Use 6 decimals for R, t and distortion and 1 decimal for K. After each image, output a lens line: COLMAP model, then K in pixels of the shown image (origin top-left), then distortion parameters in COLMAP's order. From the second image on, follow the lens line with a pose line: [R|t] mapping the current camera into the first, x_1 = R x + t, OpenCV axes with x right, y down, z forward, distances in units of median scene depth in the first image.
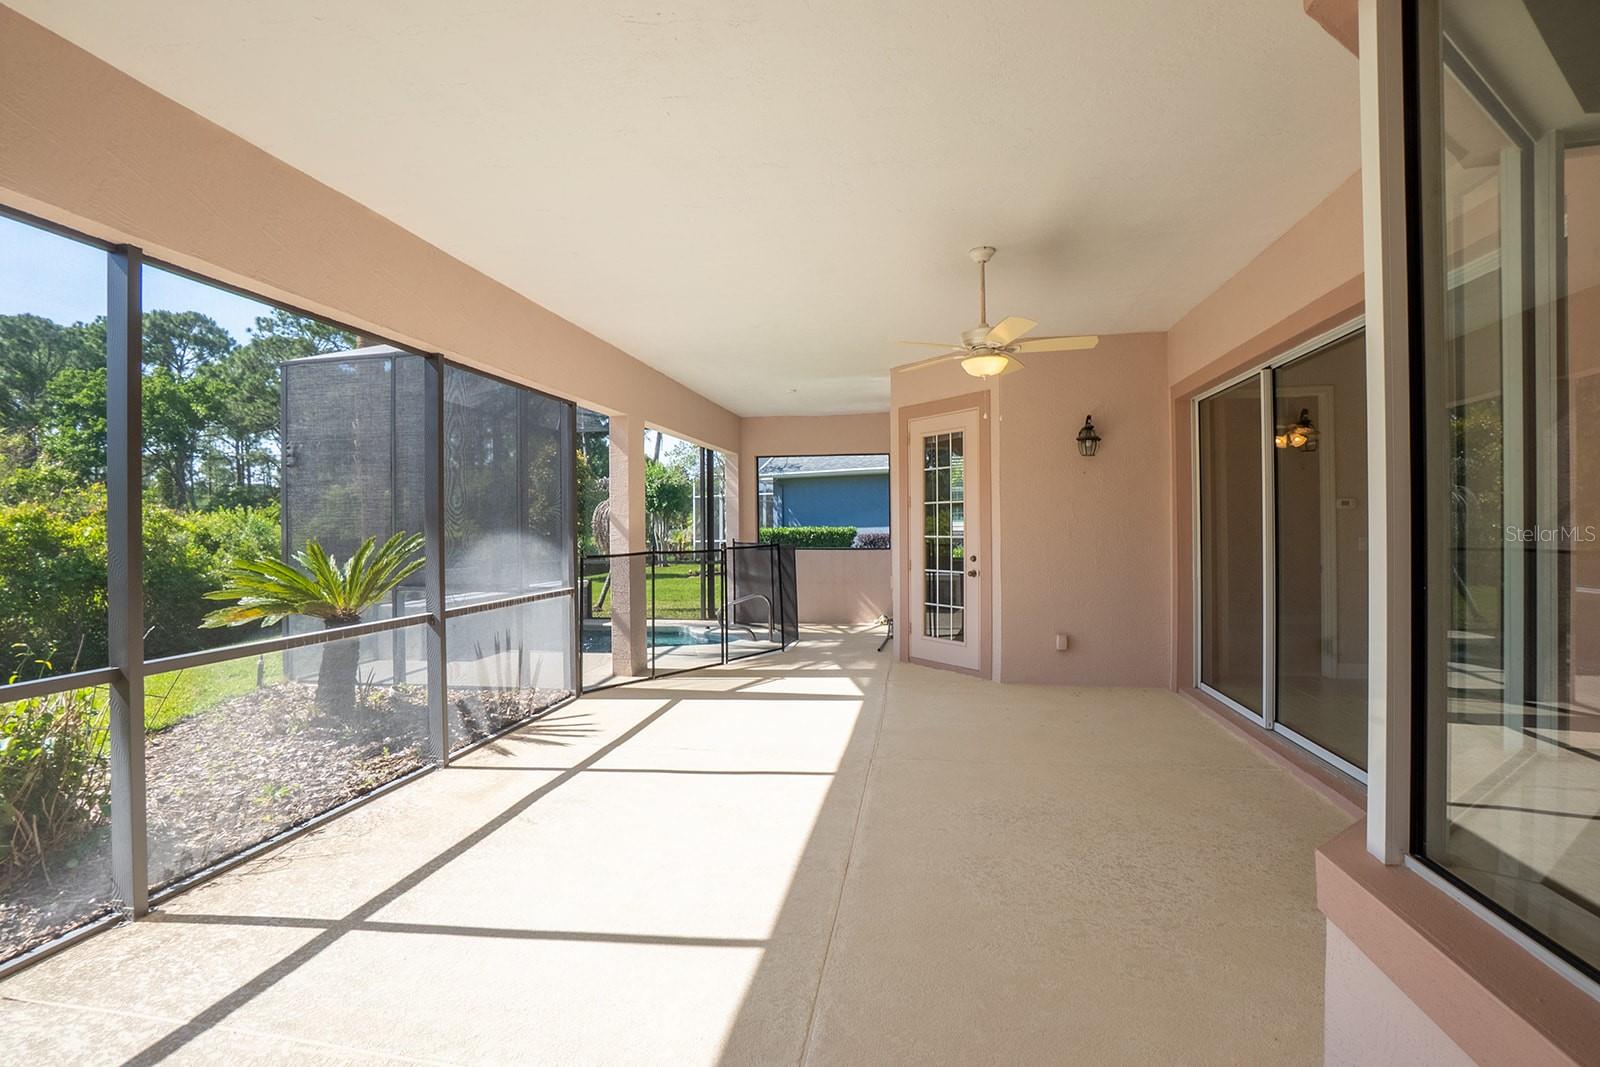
lens RADIAL K [[715.6, 0, 794.5], [0, 715.6, 527.6], [0, 0, 1]] dist [-0.065849, 0.024957]
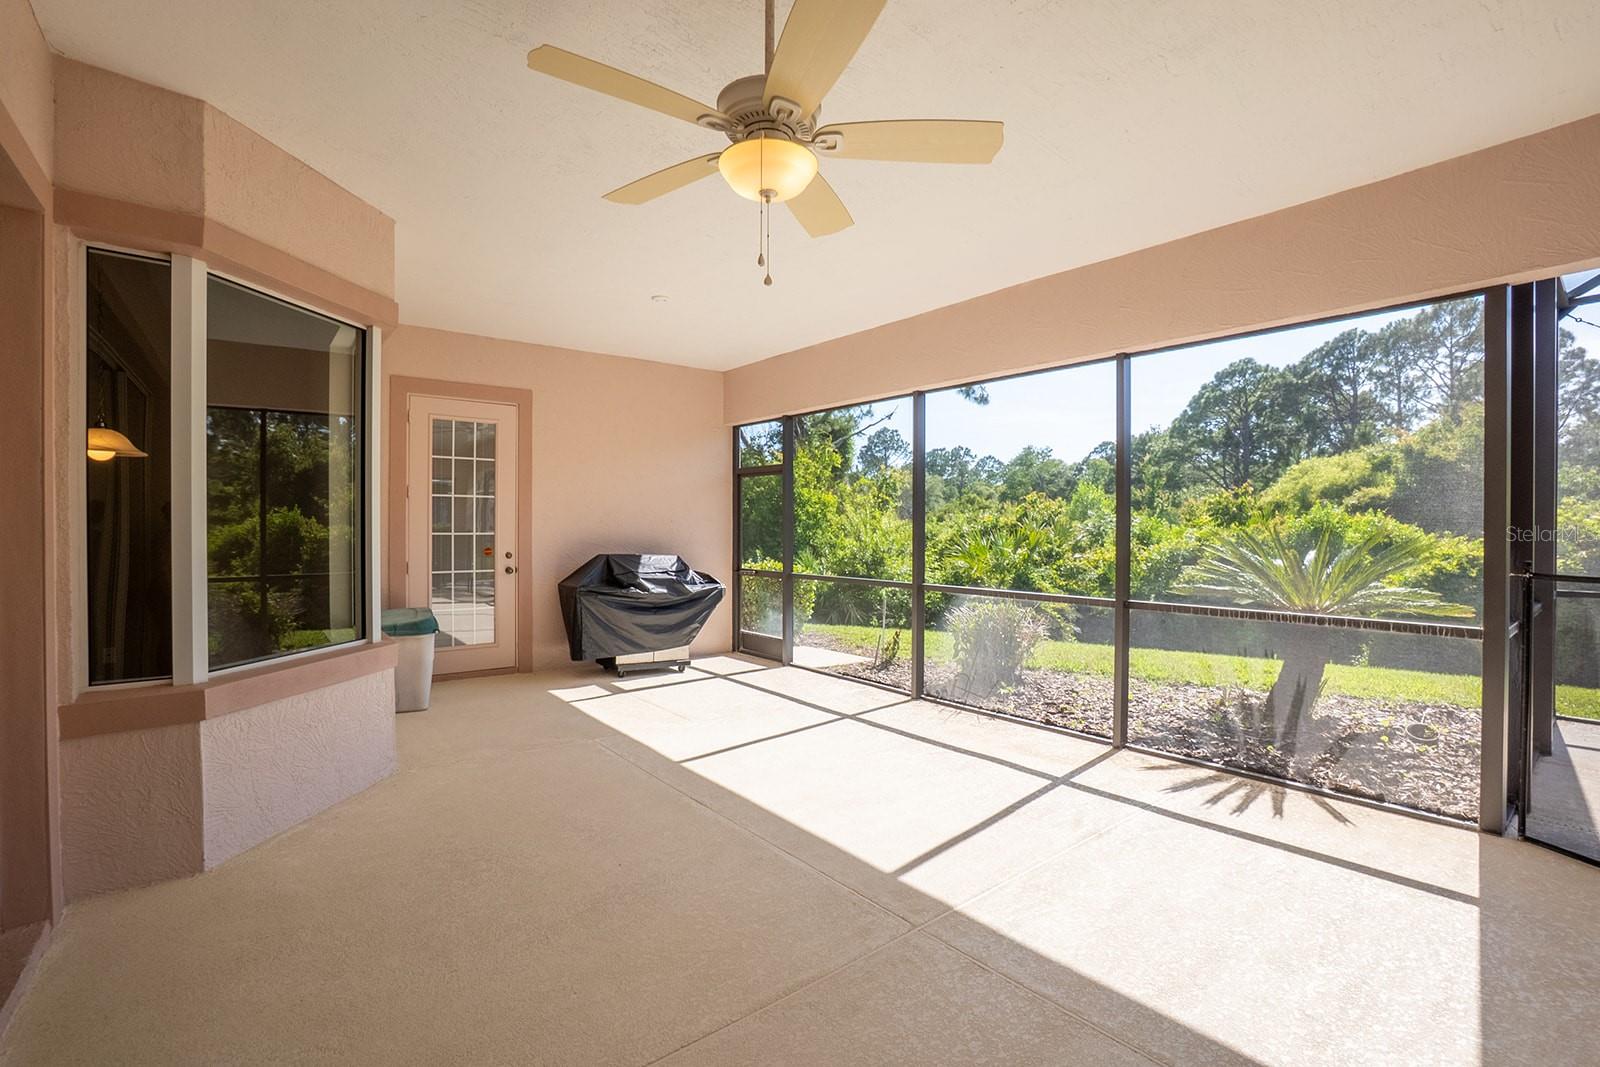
lens RADIAL K [[711.8, 0, 796.3], [0, 711.8, 529.5], [0, 0, 1]] dist [-0.063338, 0.023092]
pose [[-0.651015, 0.013206, -0.758950, 0.398136], [0.005417, 0.999904, 0.012753, -0.001139], [0.759045, 0.004191, -0.651024, 0.868764]]
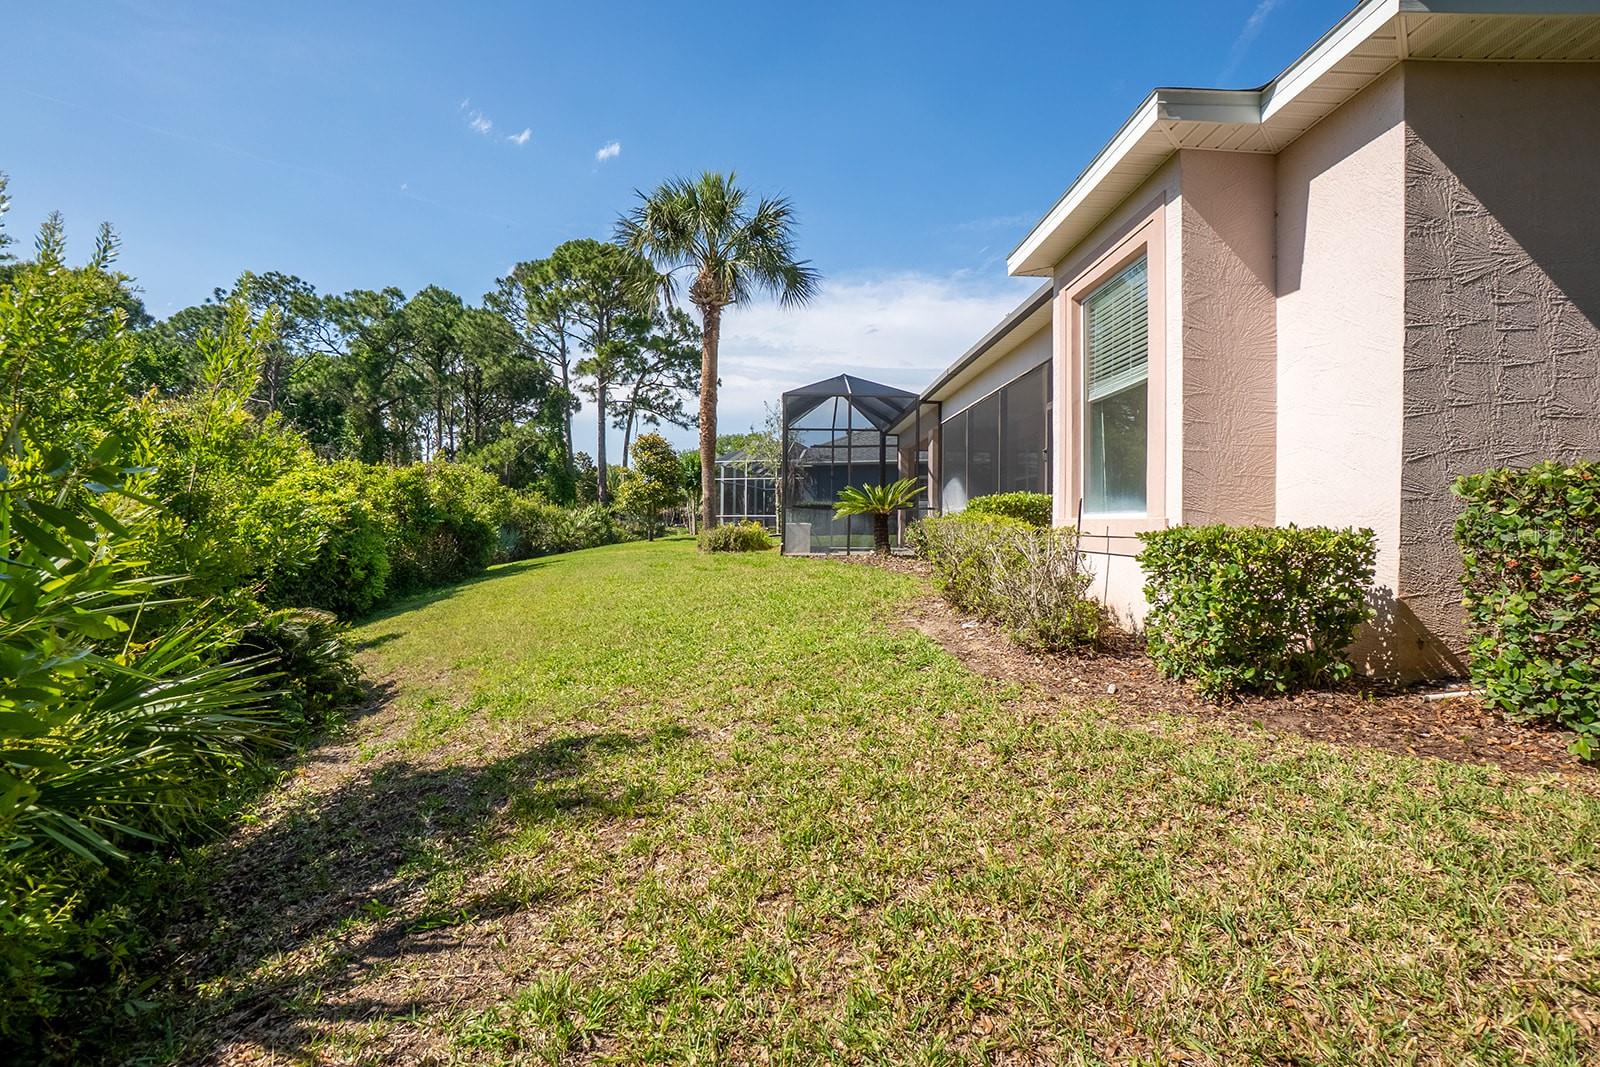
lens RADIAL K [[711.8, 0, 796.3], [0, 711.8, 529.5], [0, 0, 1]] dist [-0.063338, 0.023092]
pose [[0.977584, 0.013708, 0.210097, -1.103545], [-0.016808, 0.999774, 0.012978, 0.114332], [-0.209872, -0.016219, 0.977594, -0.989575]]
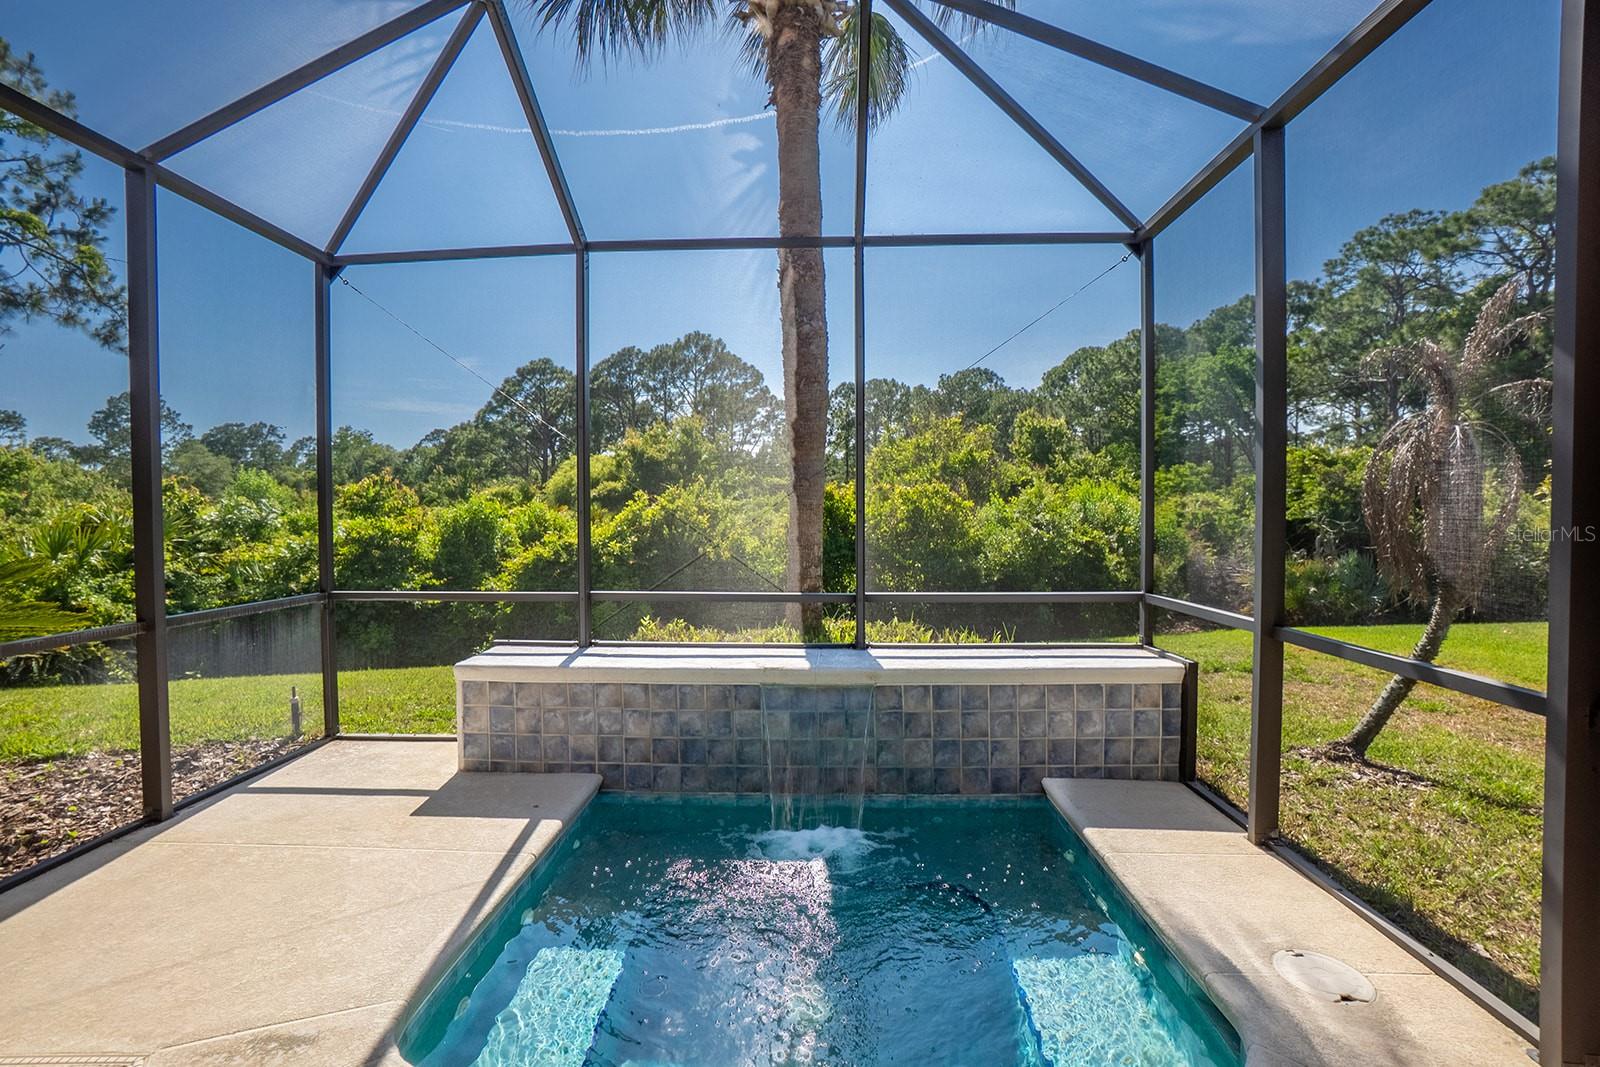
lens RADIAL K [[715.6, 0, 794.5], [0, 715.6, 527.6], [0, 0, 1]] dist [-0.065849, 0.024957]
pose [[0.145288, 0.027382, -0.989010, -0.008101], [0.007368, 0.999559, 0.028757, 0.003791], [0.989362, -0.011465, 0.145023, 1.367421]]
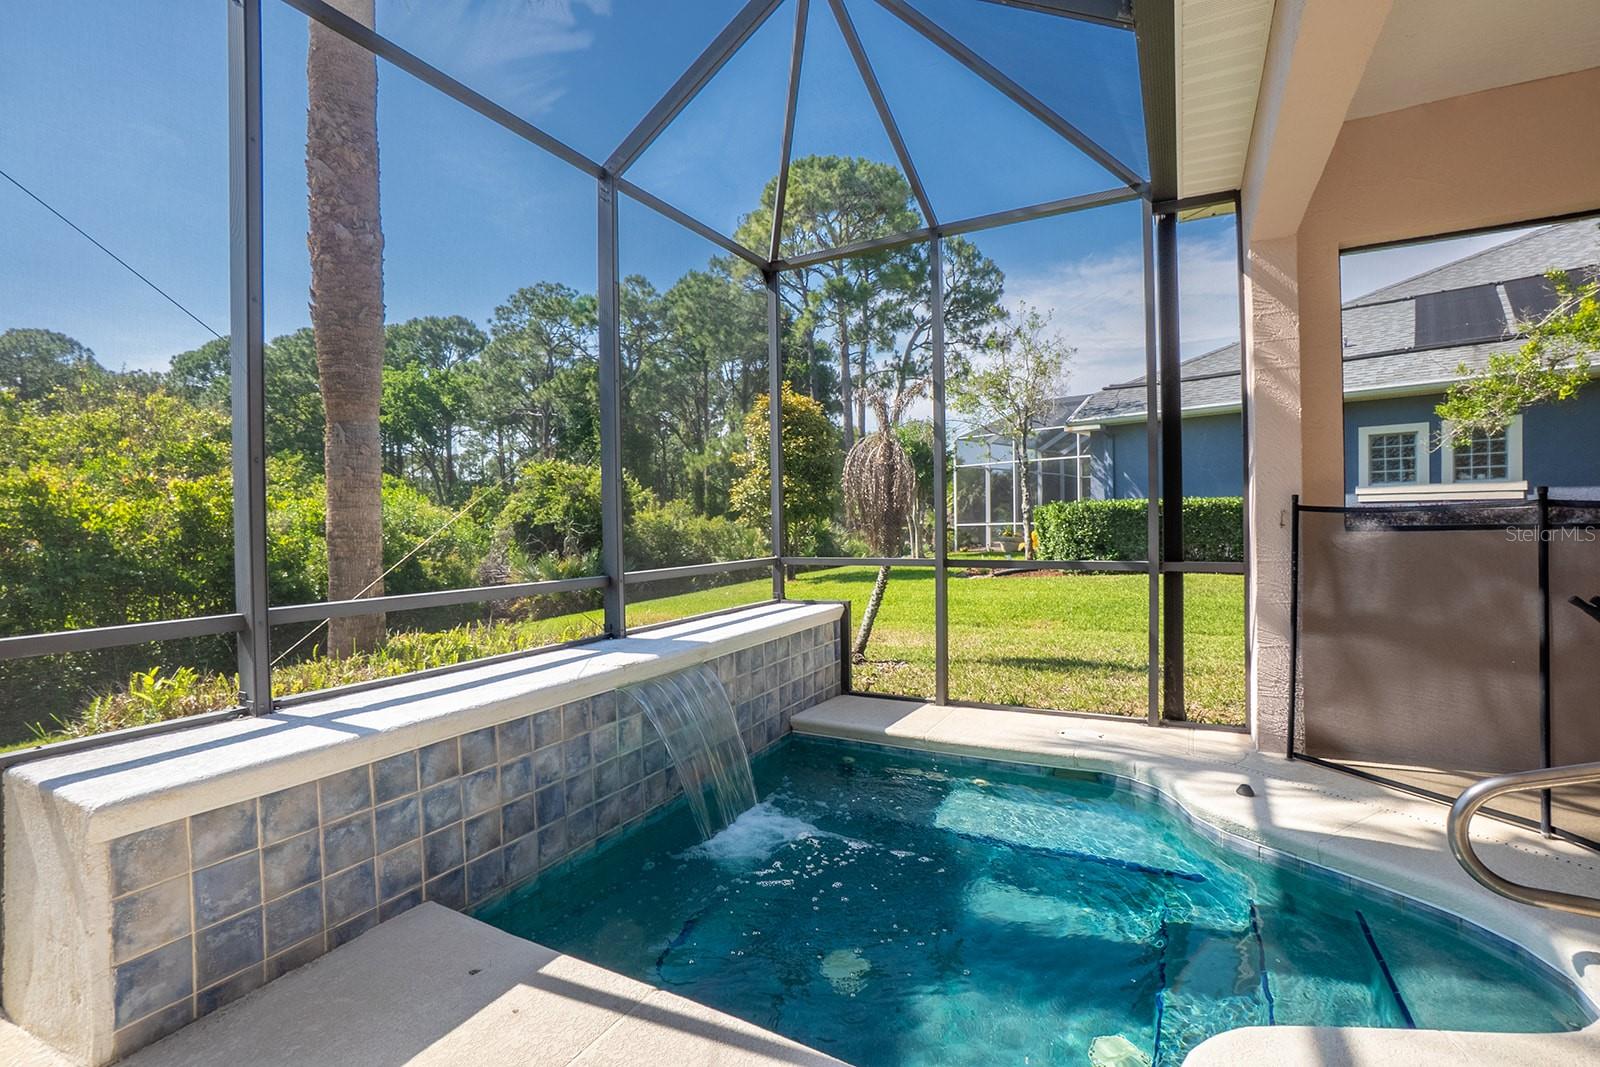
lens RADIAL K [[711.8, 0, 796.3], [0, 711.8, 529.5], [0, 0, 1]] dist [-0.063338, 0.023092]
pose [[0.951996, -0.004603, -0.306077, -0.325705], [0.010947, 0.999759, 0.019014, 0.037127], [0.305915, -0.021452, 0.951817, 1.031037]]
